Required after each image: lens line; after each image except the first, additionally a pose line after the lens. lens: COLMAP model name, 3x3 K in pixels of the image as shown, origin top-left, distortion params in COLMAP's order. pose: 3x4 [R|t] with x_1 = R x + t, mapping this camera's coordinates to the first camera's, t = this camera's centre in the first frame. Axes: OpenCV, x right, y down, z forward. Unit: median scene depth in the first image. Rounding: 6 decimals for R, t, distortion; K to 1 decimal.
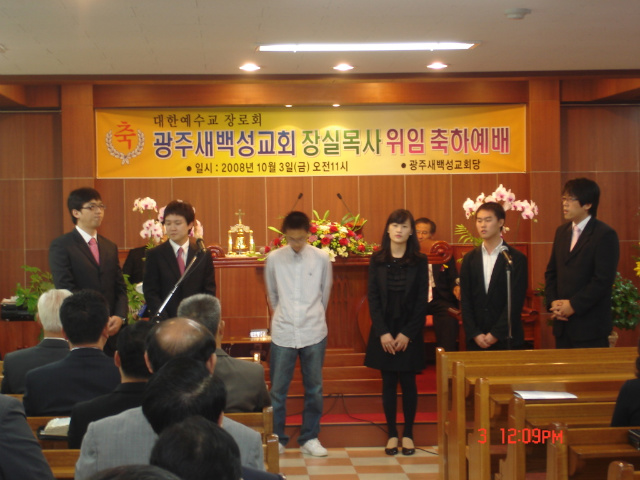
lens RADIAL K [[1511.2, 0, 320.0], [0, 1511.2, 240.0], [0, 0, 1]] dist [0.457204, -6.682552]
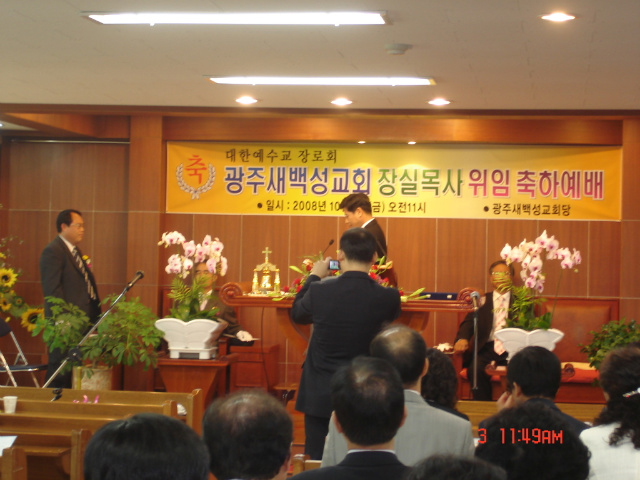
lens RADIAL K [[1709.8, 0, 320.0], [0, 1709.8, 240.0], [0, 0, 1]] dist [0.529455, -8.559322]
pose [[0.977888, 0.033828, -0.206377, 0.174868], [-0.040734, 0.998740, -0.029303, 0.004938], [0.205126, 0.037062, 0.978034, -0.050285]]
